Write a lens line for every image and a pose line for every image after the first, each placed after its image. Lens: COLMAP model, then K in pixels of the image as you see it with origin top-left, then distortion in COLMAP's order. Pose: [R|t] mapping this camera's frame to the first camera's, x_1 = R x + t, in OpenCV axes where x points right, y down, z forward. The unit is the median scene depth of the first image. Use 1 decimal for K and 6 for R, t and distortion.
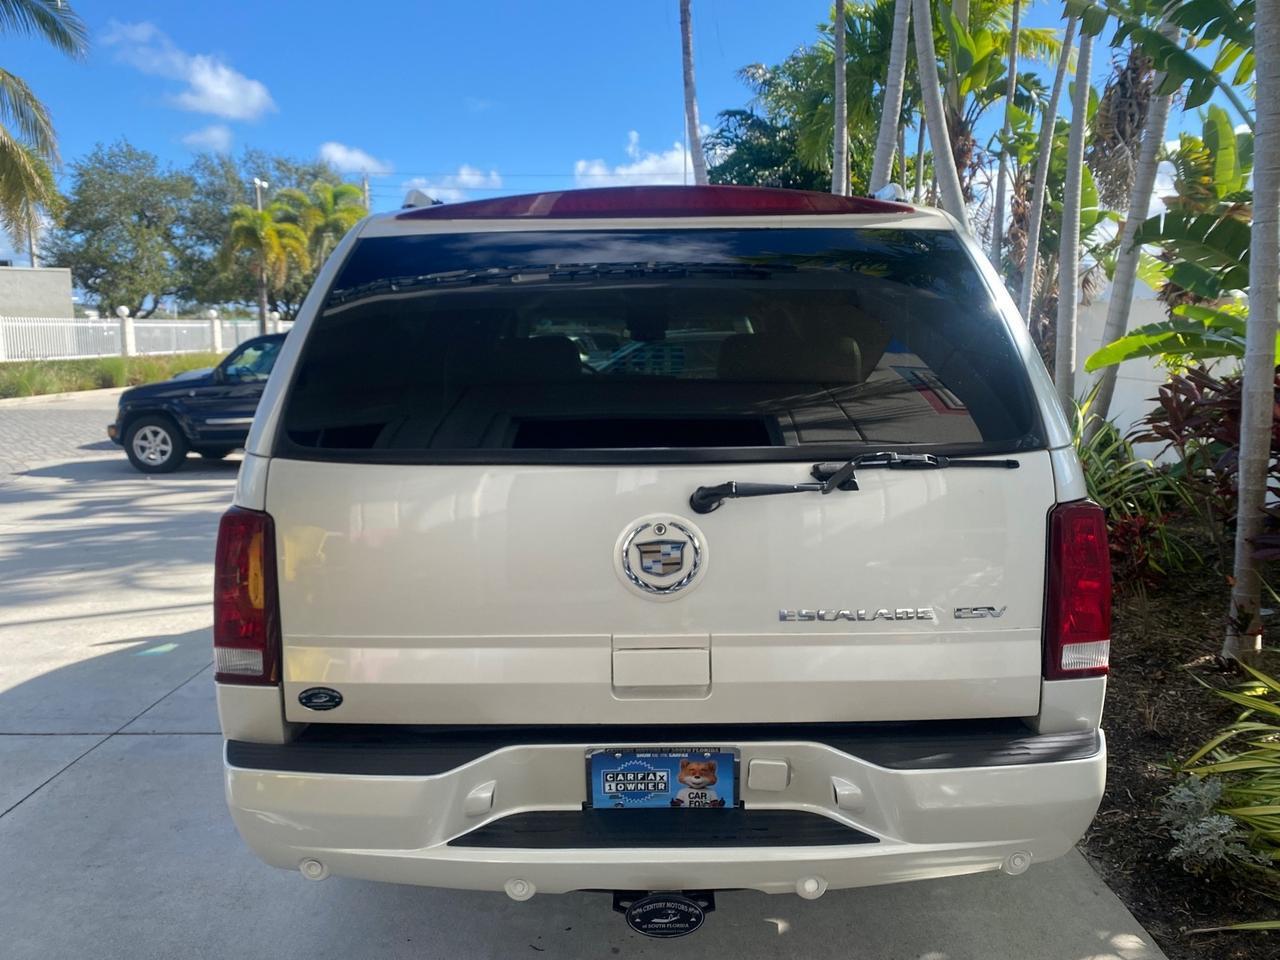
lens RADIAL K [[978.5, 0, 637.5], [0, 978.5, 477.3], [0, 0, 1]] dist [0.023277, -0.021155]
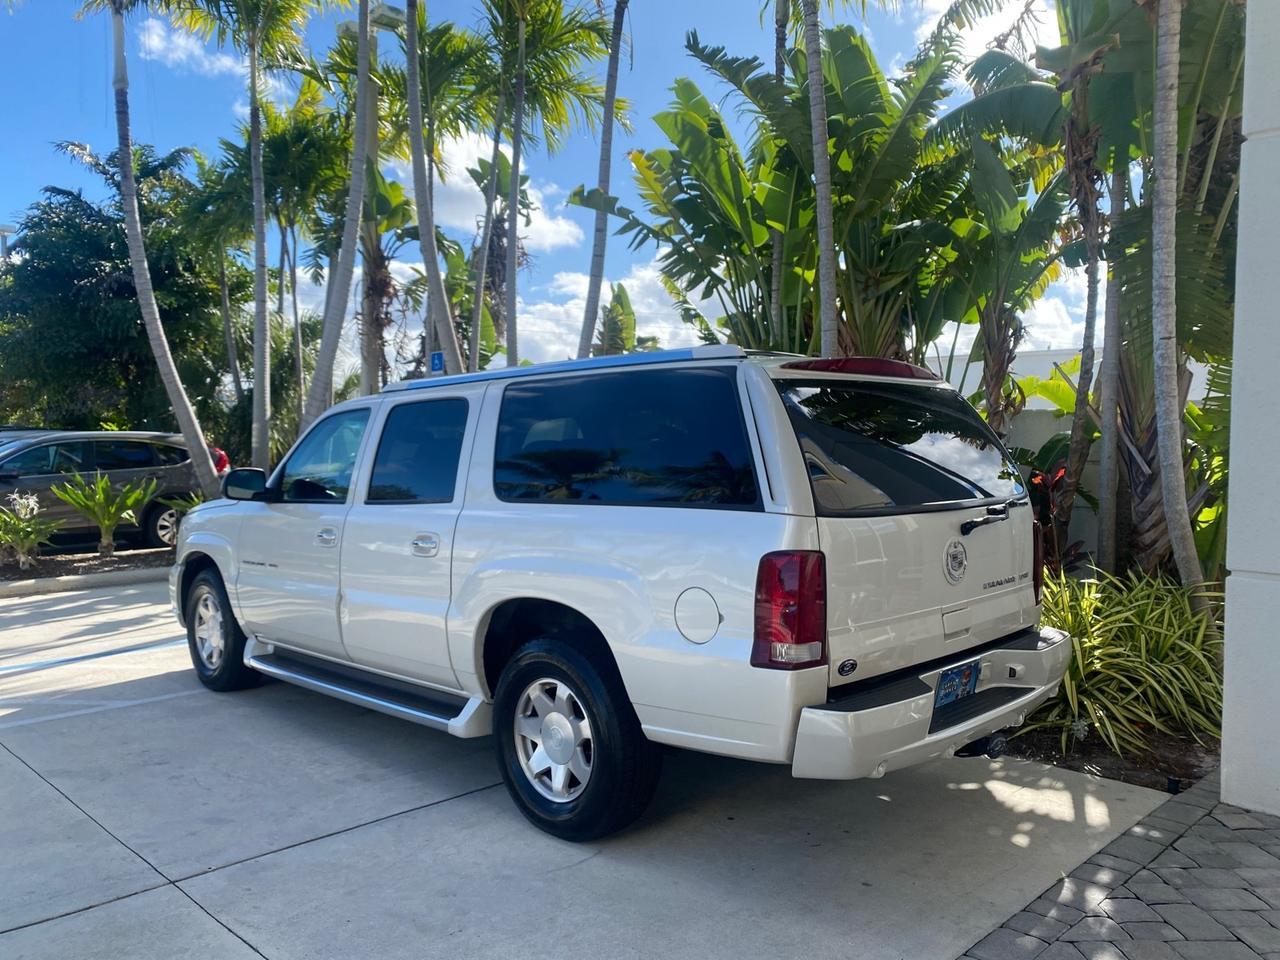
lens RADIAL K [[978.5, 0, 635.5], [0, 978.5, 486.7], [0, 0, 1]] dist [0.023277, -0.021155]
pose [[0.703933, -0.022728, 0.709903, -0.746121], [0.091072, 0.994126, -0.058479, -0.001327], [-0.704404, 0.105817, 0.701867, 0.046144]]
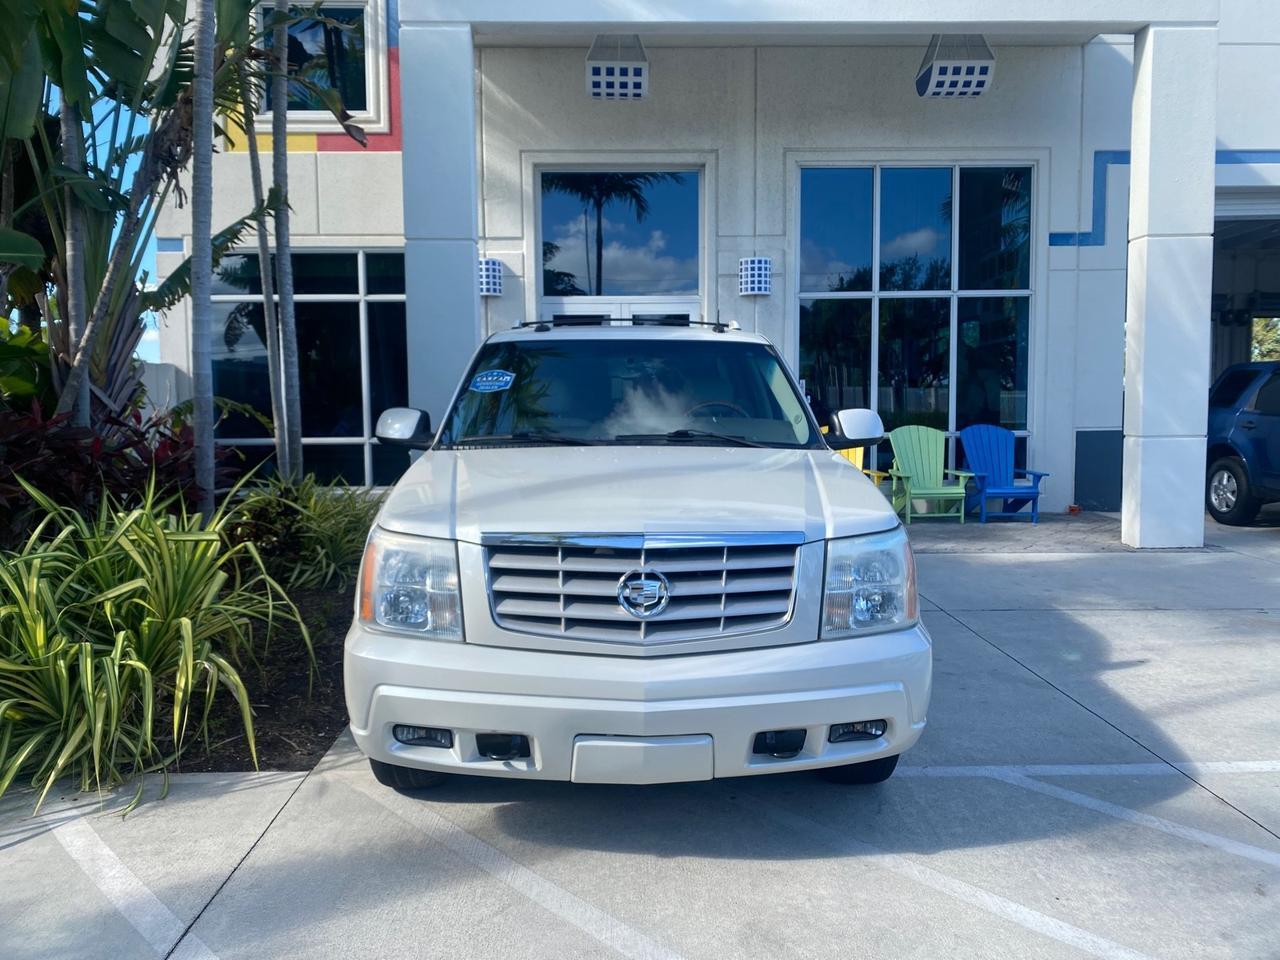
lens RADIAL K [[978.5, 0, 640.0], [0, 978.5, 479.5], [0, 0, 1]] dist [0.023277, -0.021155]
pose [[-0.999231, 0.012578, -0.037138, 0.042603], [0.003912, 0.974409, 0.224748, -0.297860], [0.039014, 0.224430, -0.973709, 2.244079]]
